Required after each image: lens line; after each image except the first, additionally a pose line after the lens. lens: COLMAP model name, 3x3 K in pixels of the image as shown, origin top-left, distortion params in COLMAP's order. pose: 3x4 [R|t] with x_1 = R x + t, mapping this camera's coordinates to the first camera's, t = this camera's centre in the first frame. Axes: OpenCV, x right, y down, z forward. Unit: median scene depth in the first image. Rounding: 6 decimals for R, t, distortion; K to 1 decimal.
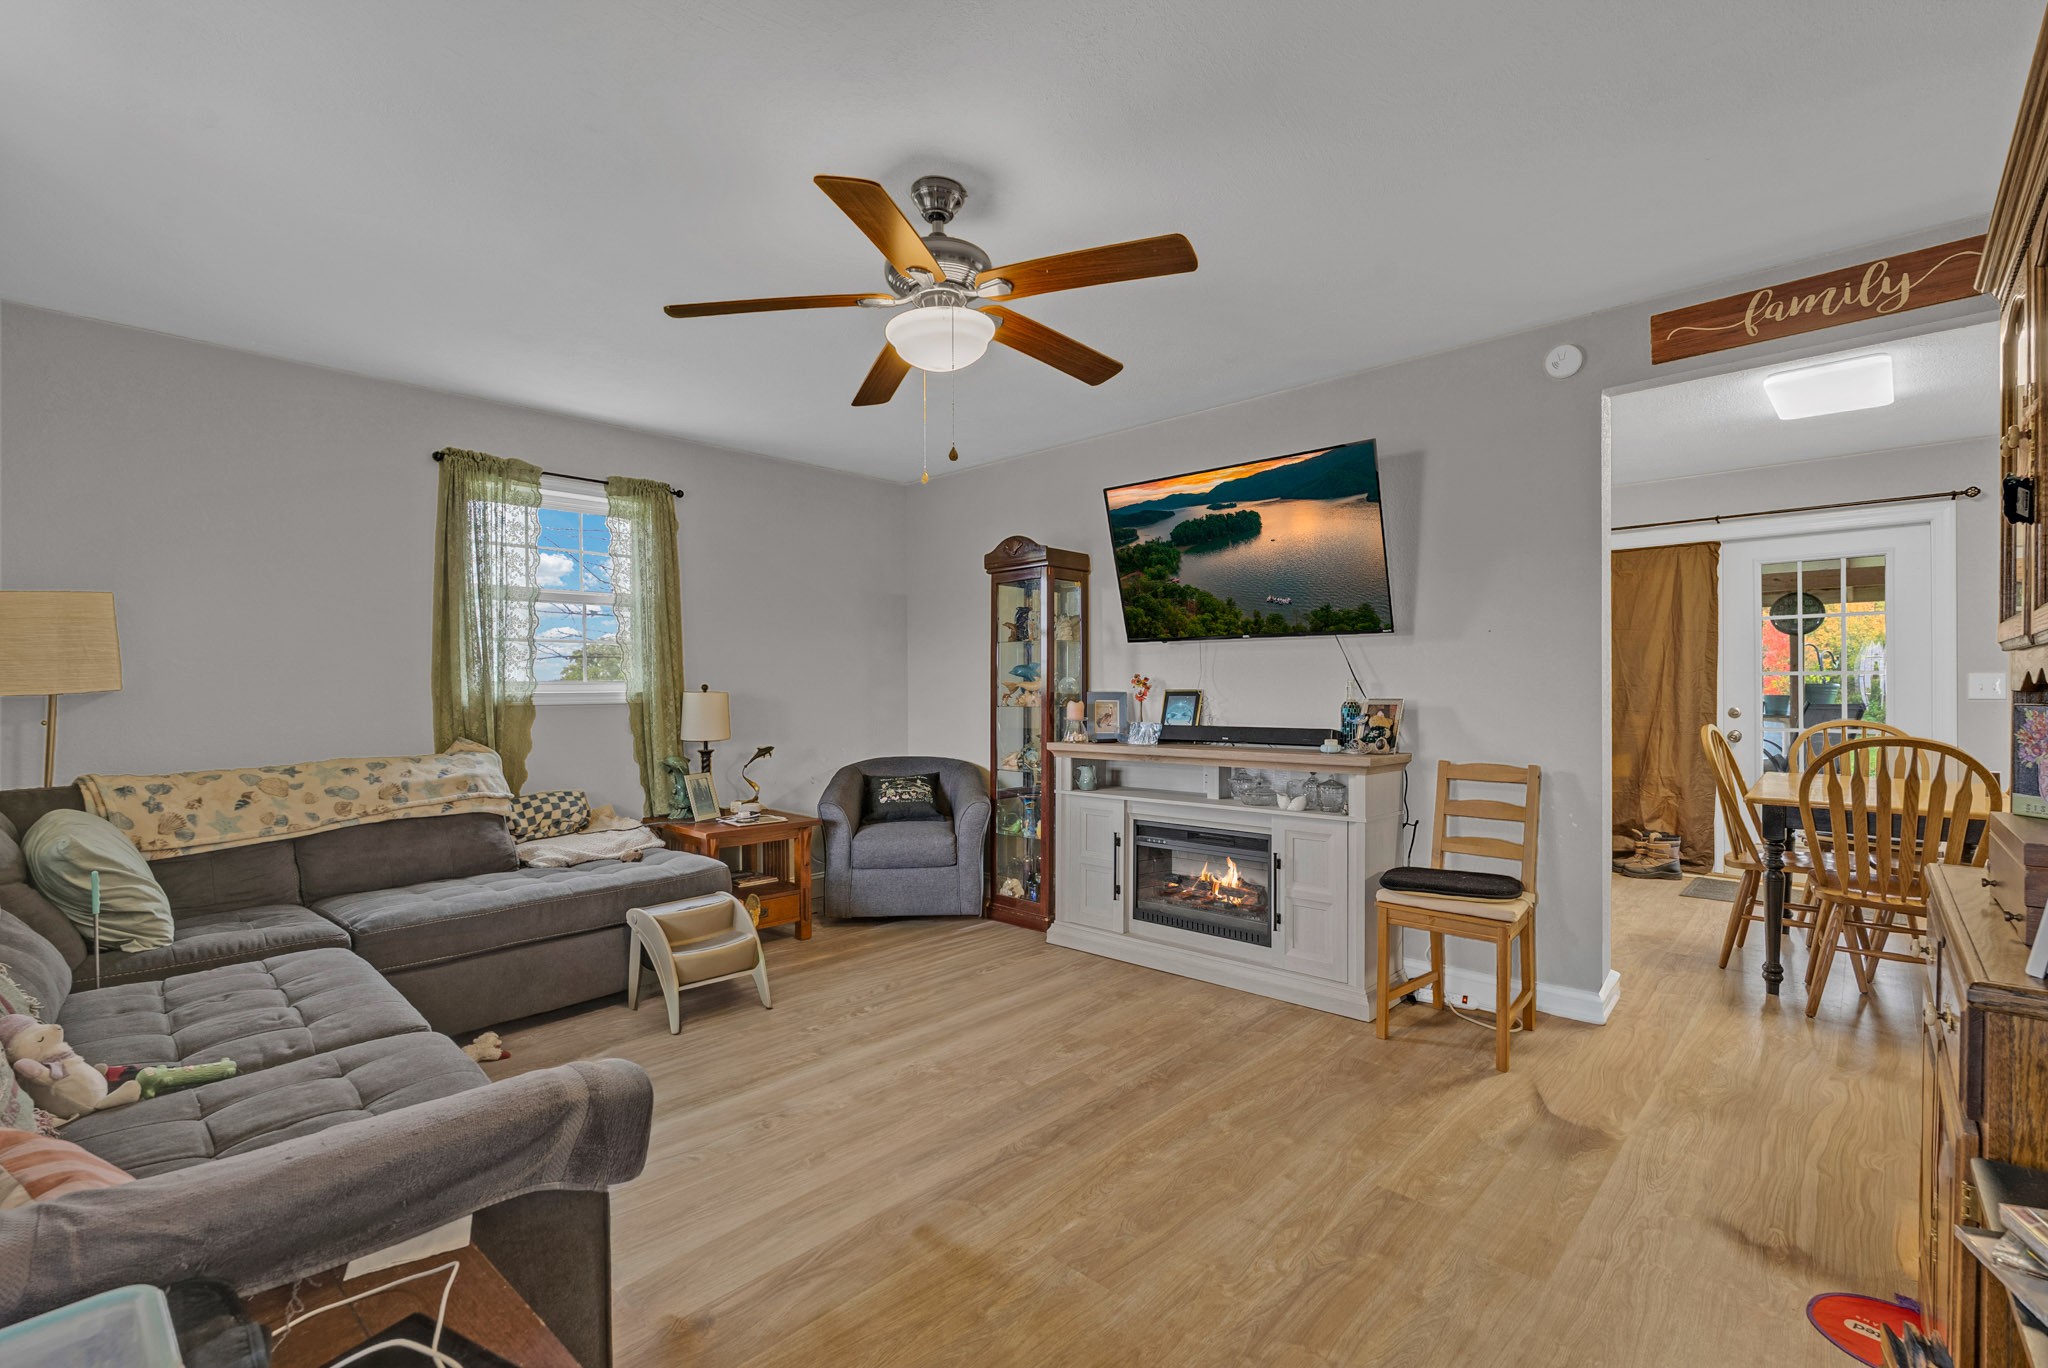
lens RADIAL K [[900.4, 0, 1038.3], [0, 900.4, 694.7], [0, 0, 1]] dist [-0.007247, 0.000376]
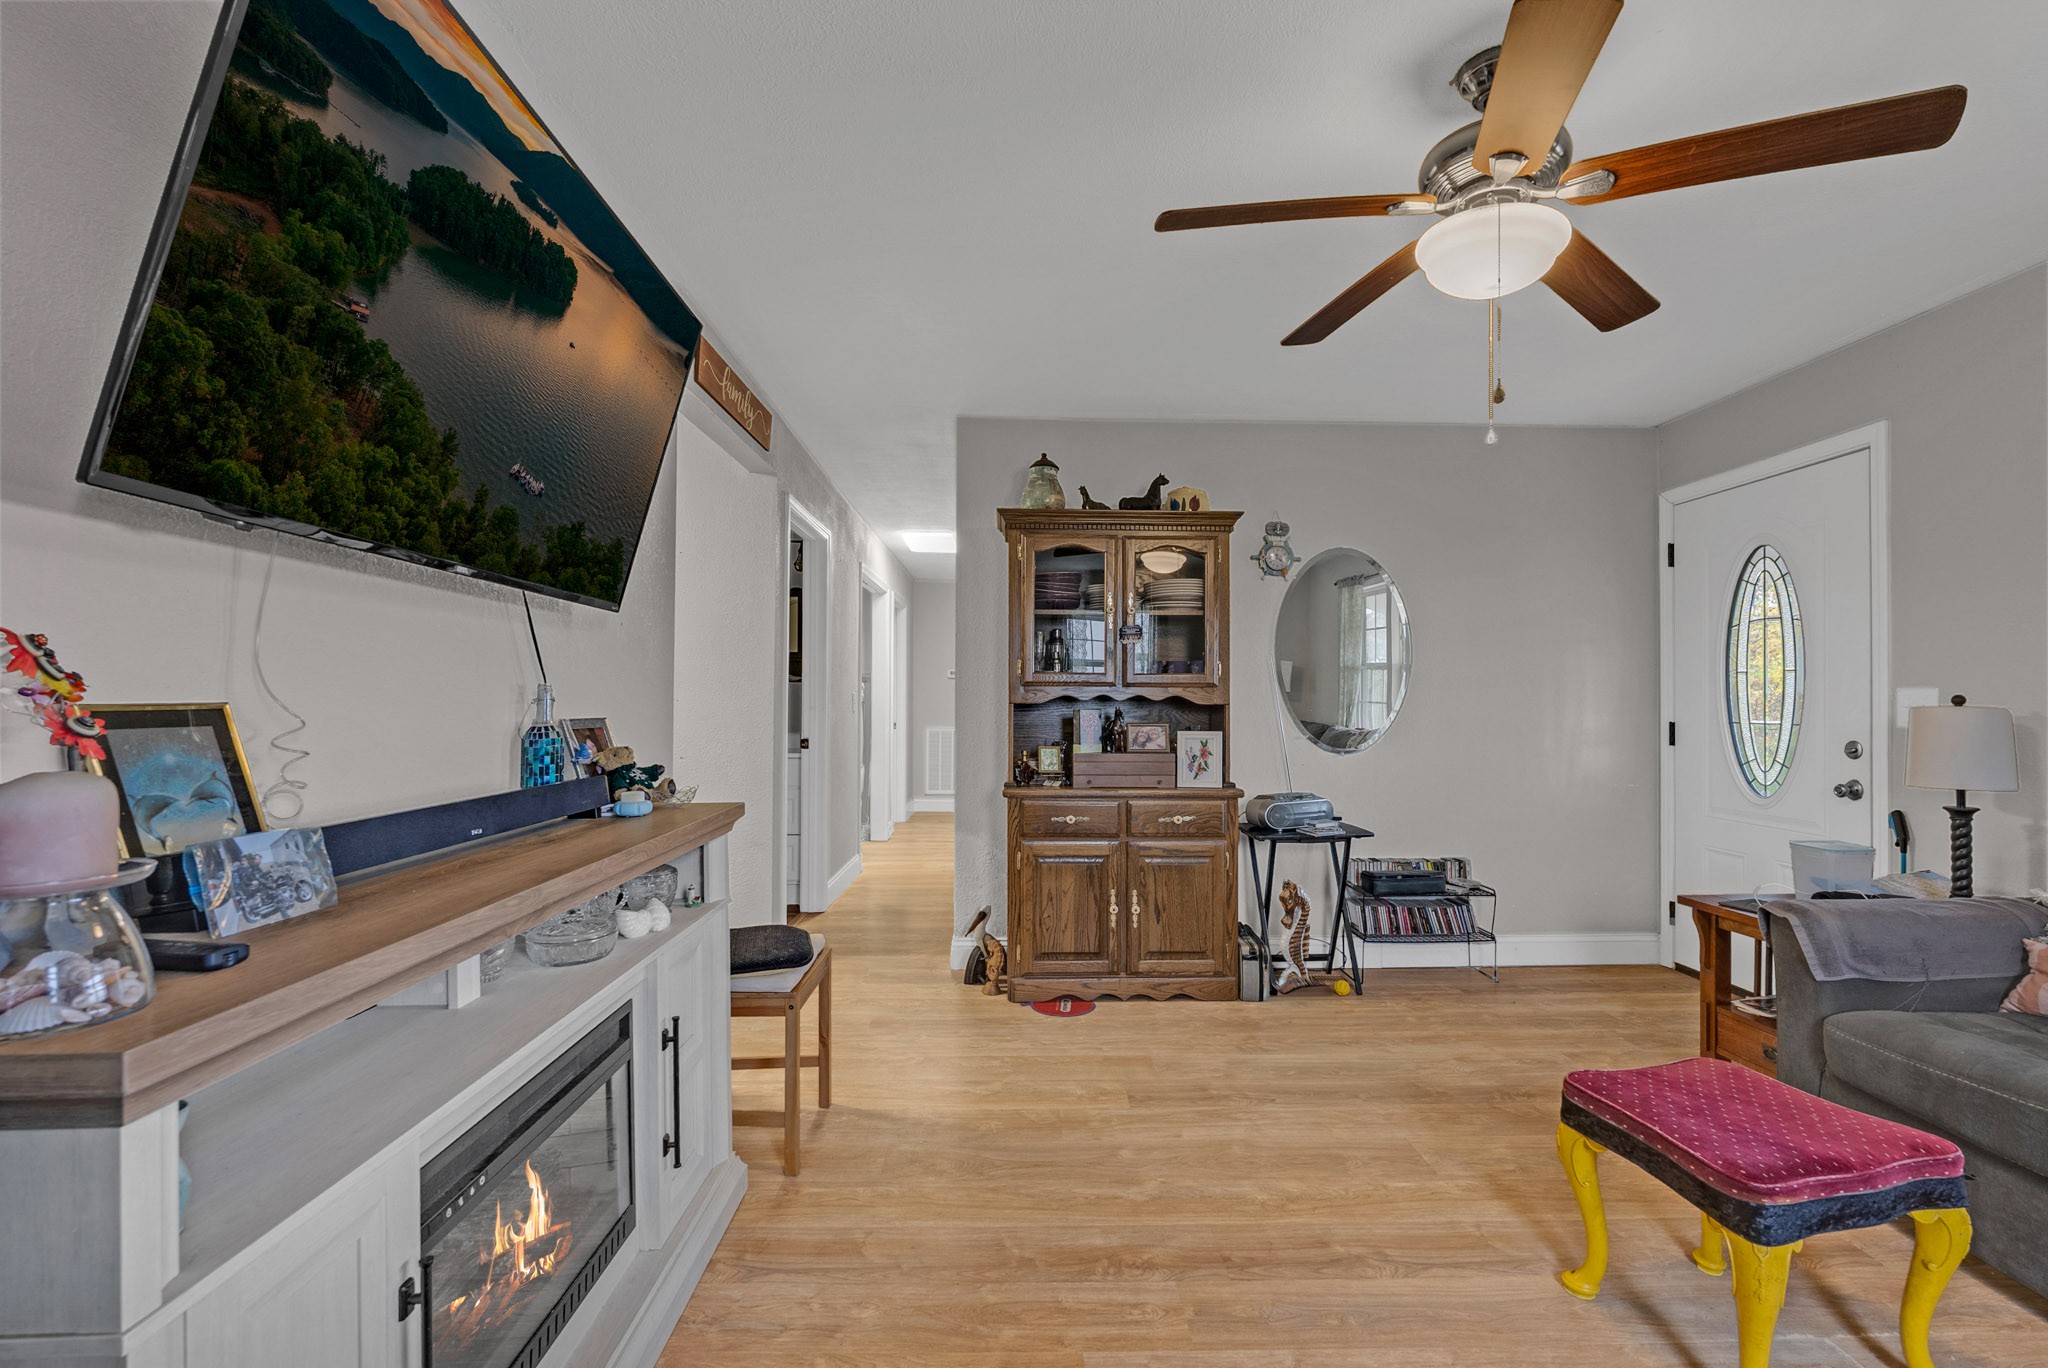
lens RADIAL K [[900.4, 0, 1039.5], [0, 900.4, 697.9], [0, 0, 1]] dist [-0.007247, 0.000376]
pose [[-0.705484, -0.000418, 0.708726, -0.252184], [-0.001765, 0.999998, -0.001167, -0.004072], [-0.708724, -0.002074, -0.705483, 1.231517]]
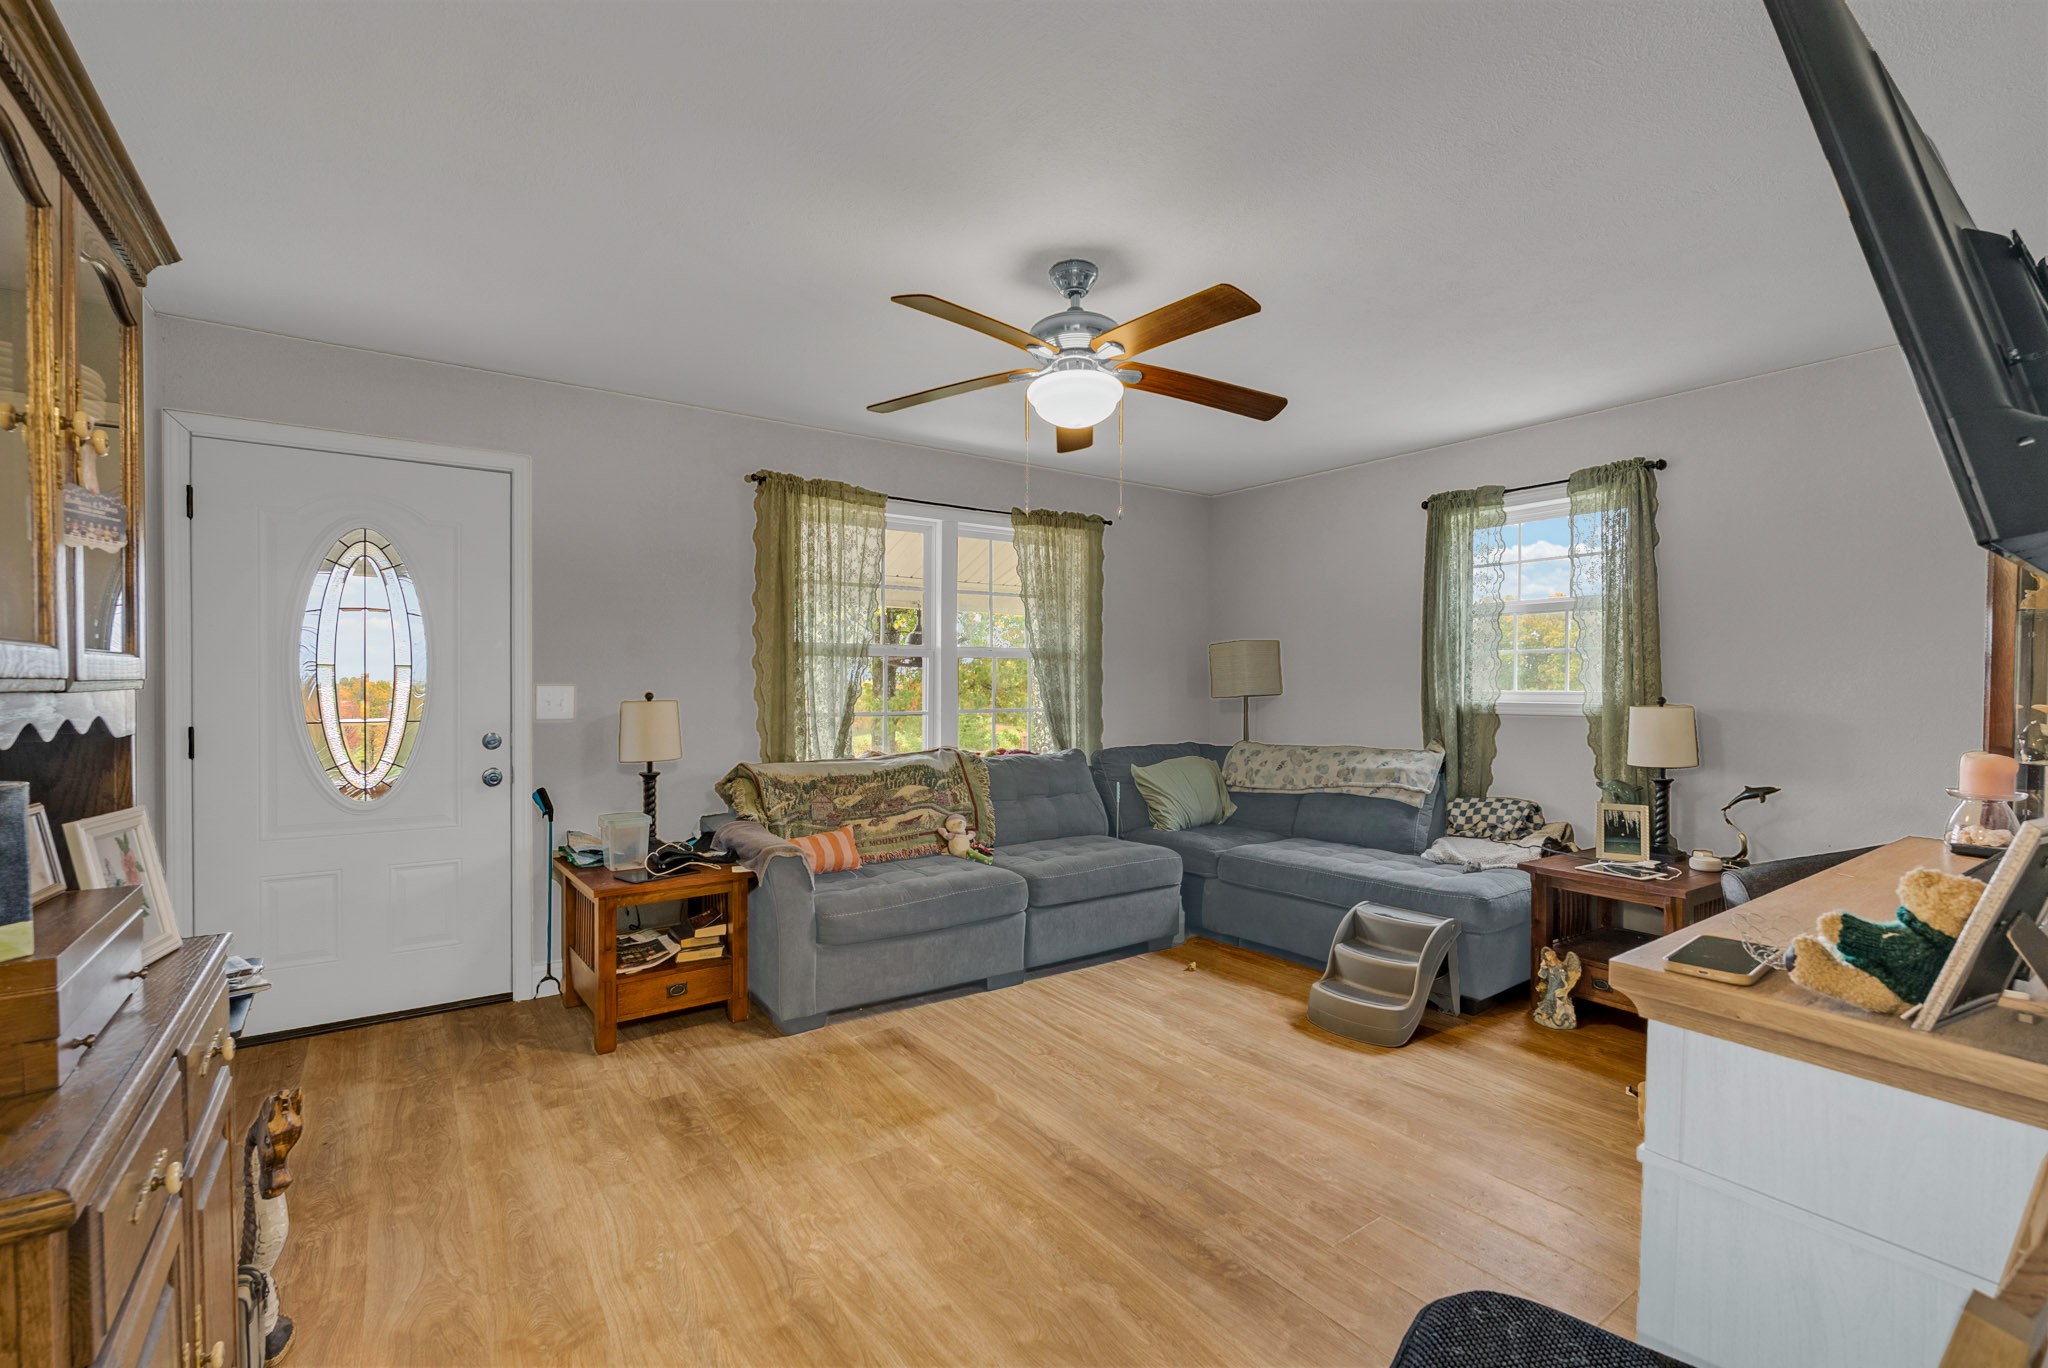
lens RADIAL K [[900.4, 0, 1037.4], [0, 900.4, 696.1], [0, 0, 1]] dist [-0.007247, 0.000376]
pose [[-0.197651, 0.020460, -0.980059, 0.687753], [-0.009093, 0.999701, 0.022704, -0.033476], [0.980230, 0.013399, -0.197406, 0.798872]]
